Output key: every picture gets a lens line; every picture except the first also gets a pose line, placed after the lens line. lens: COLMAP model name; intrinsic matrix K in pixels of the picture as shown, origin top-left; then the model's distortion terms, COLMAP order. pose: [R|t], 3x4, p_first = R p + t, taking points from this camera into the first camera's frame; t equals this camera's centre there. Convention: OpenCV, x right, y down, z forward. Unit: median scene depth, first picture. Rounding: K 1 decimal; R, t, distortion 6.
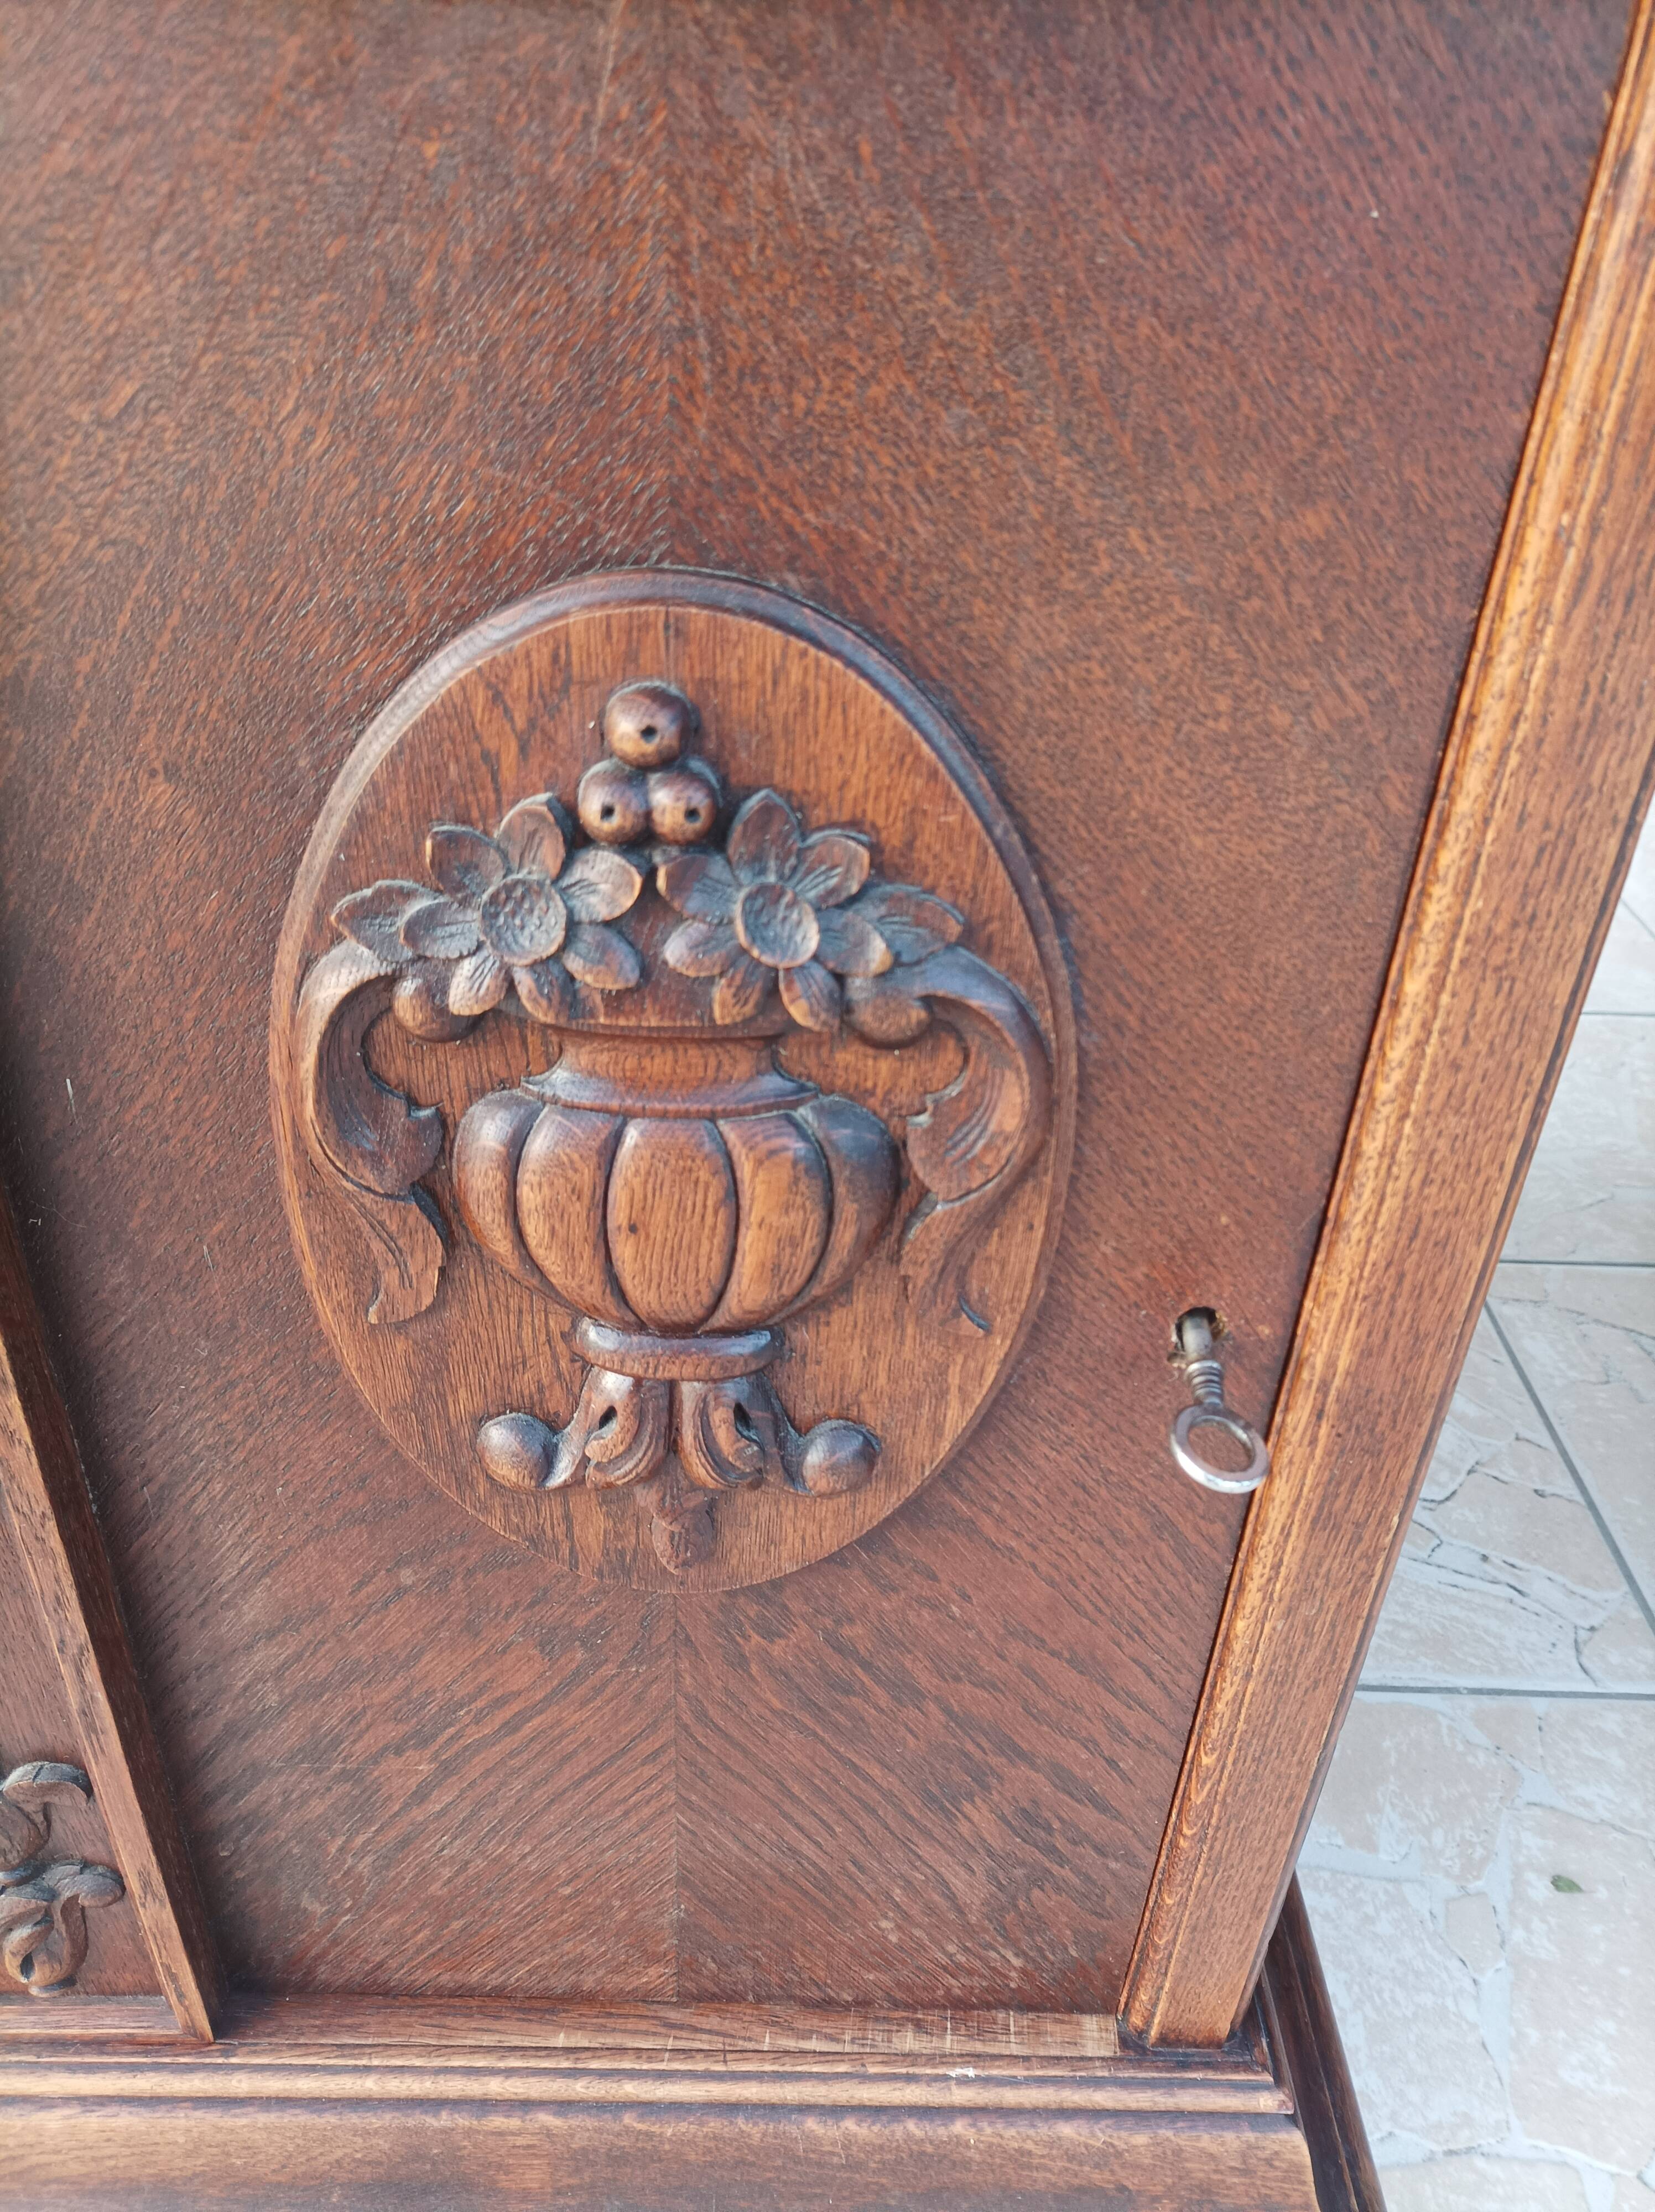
lens RADIAL K [[1663.2, 0, 836.9], [0, 1663.2, 1107.1], [0, 0, 1]] dist [0.005183, 0.003385]
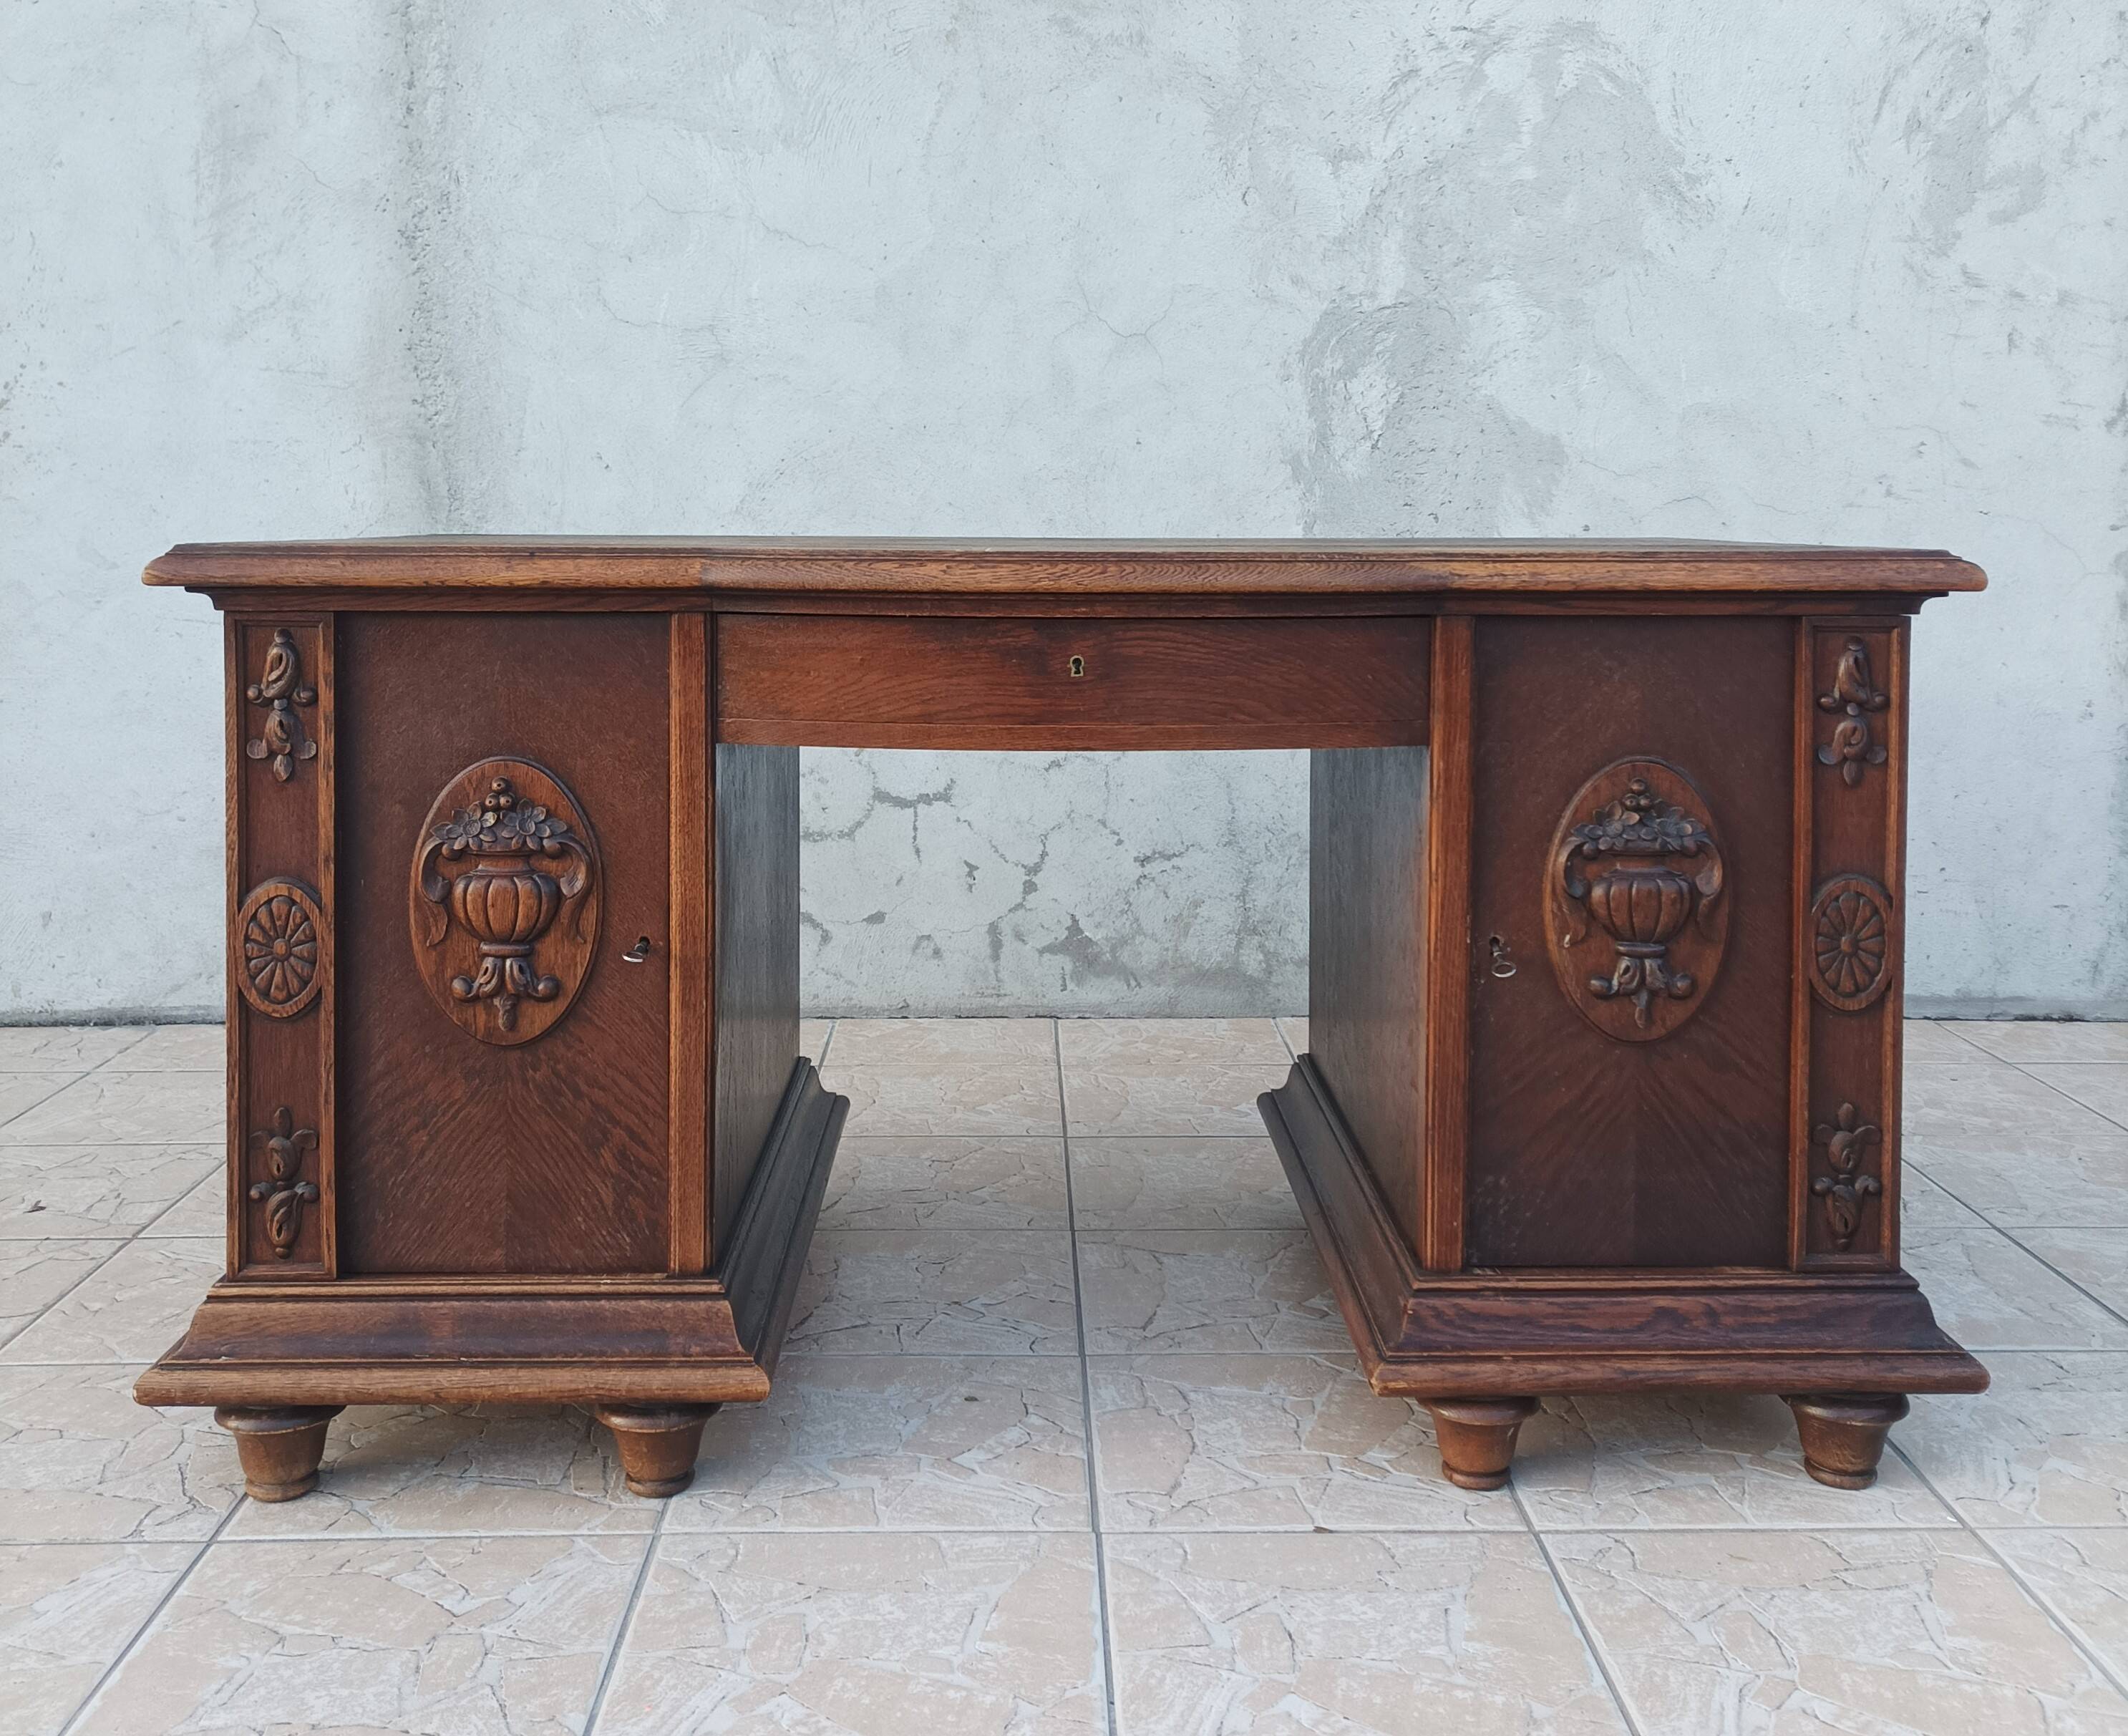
lens RADIAL K [[2089.0, 0, 1064.3], [0, 2089.0, 619.9], [0, 0, 1]] dist [0.022908, 0.000000]
pose [[0.999206, -0.038103, 0.011653, 0.936136], [0.038811, 0.864482, -0.501163, 1.566921], [0.009022, 0.501217, 0.865275, -2.859578]]
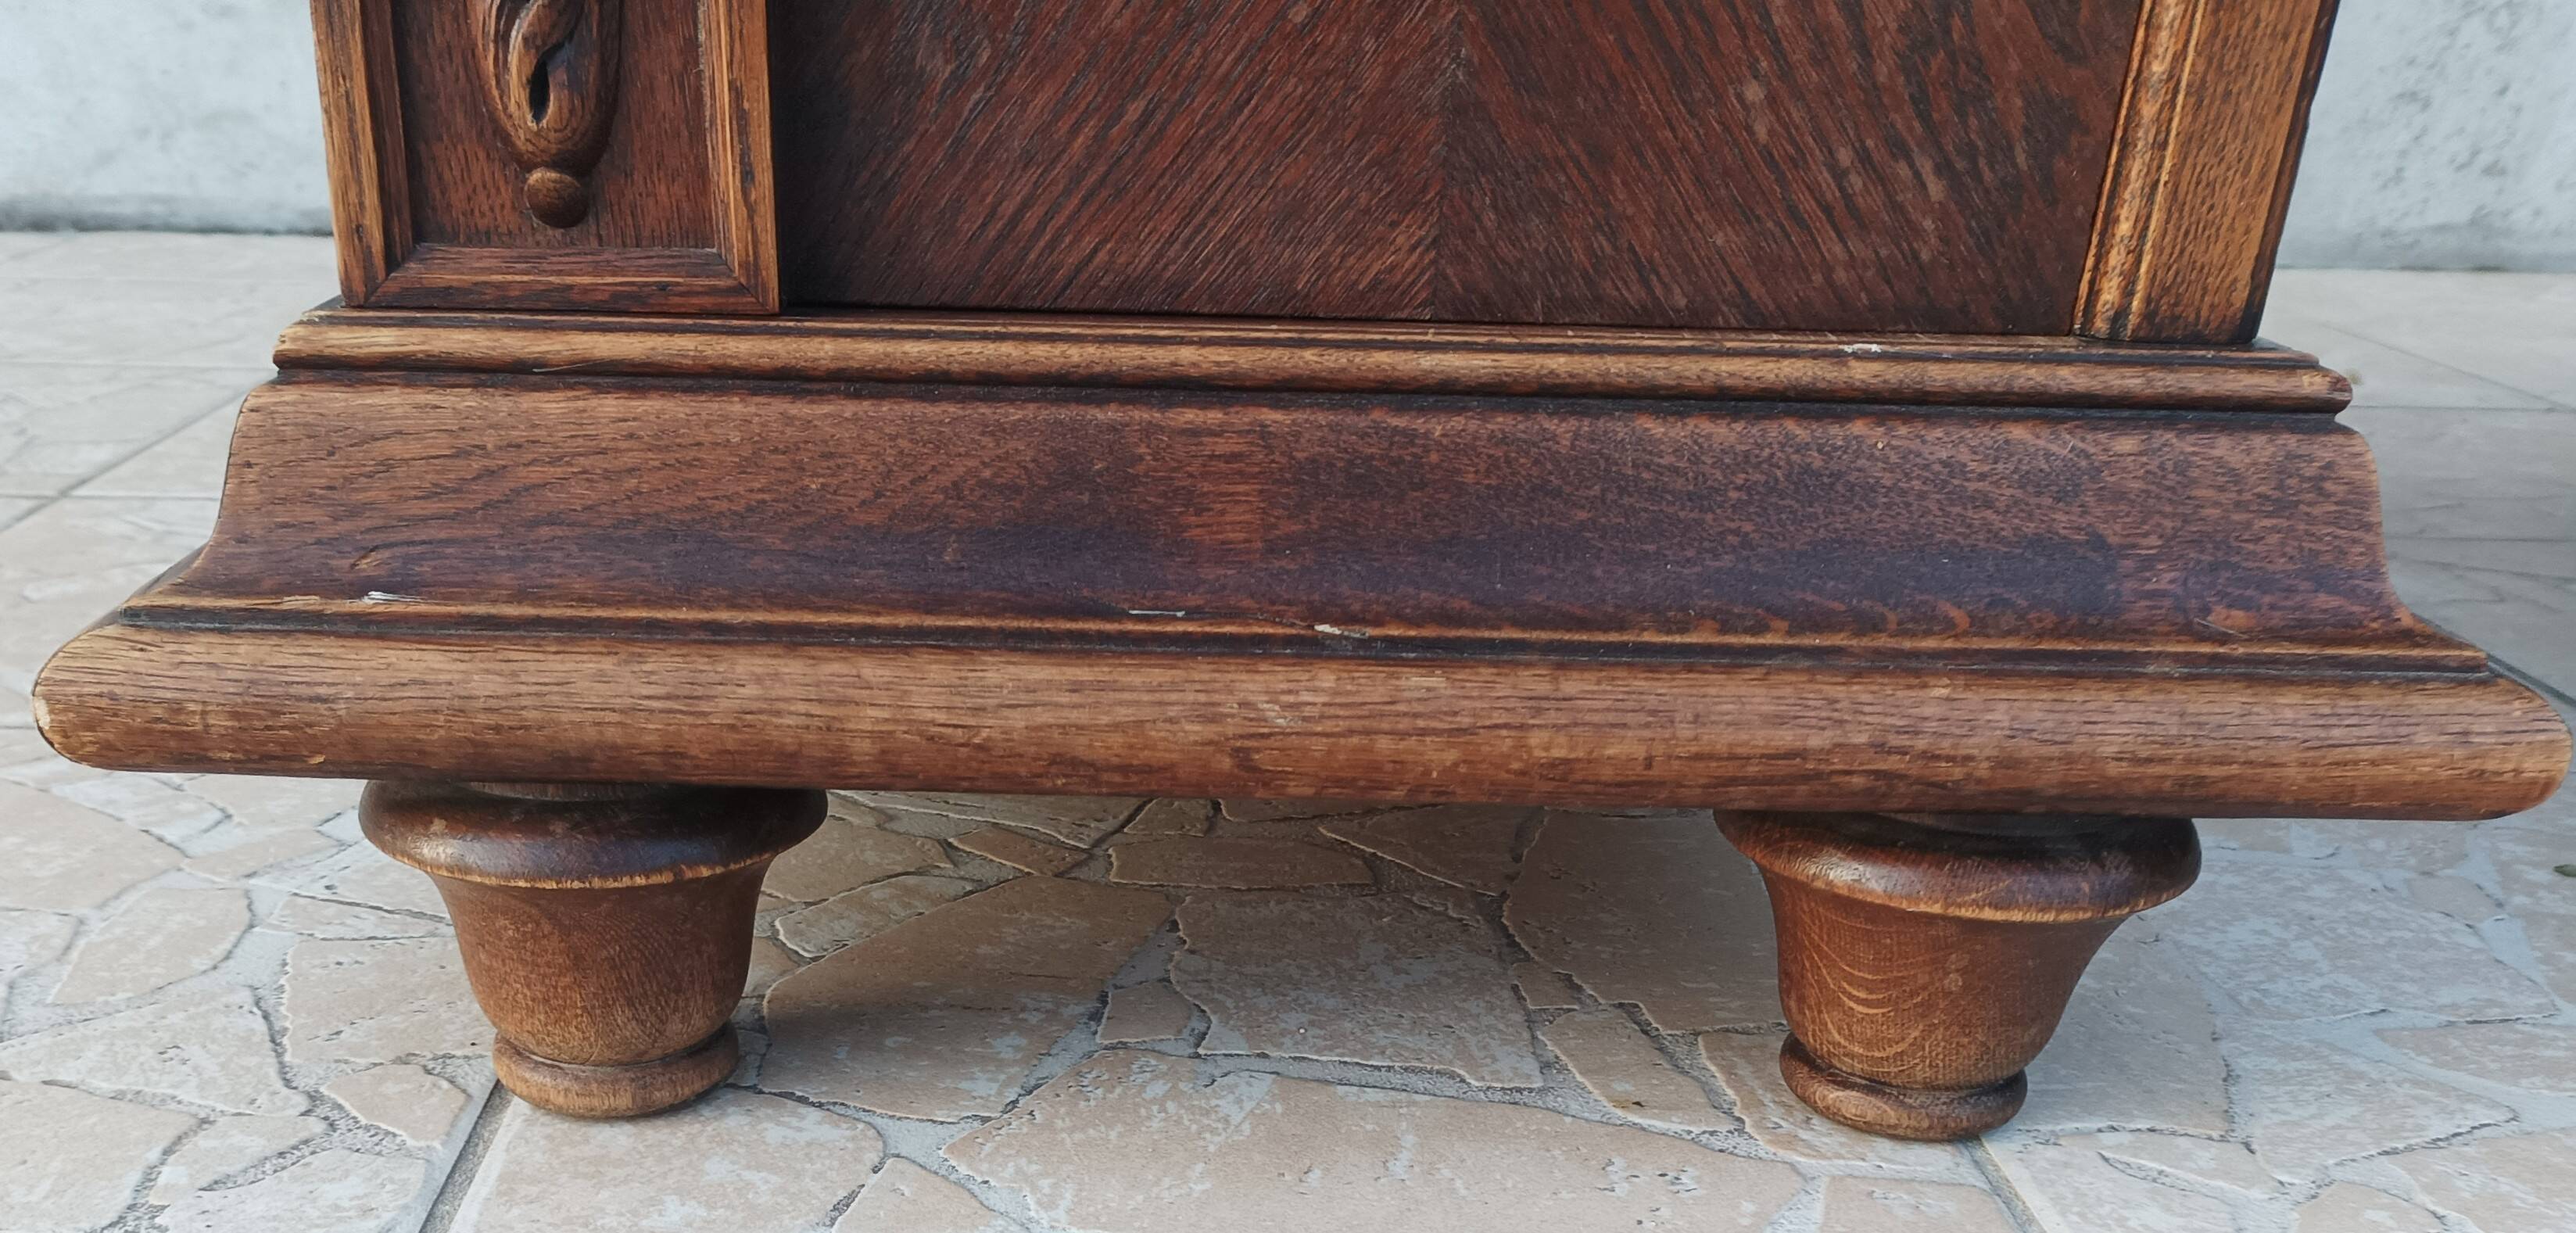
lens RADIAL K [[2313.2, 0, 1122.3], [0, 2313.2, 1117.5], [0, 0, 1]] dist [0.039890, -0.042354]
pose [[0.999818, -0.014565, -0.012296, -0.247429], [0.013232, 0.994667, -0.102289, 1.100549], [0.013721, 0.102108, 0.994679, 0.082963]]
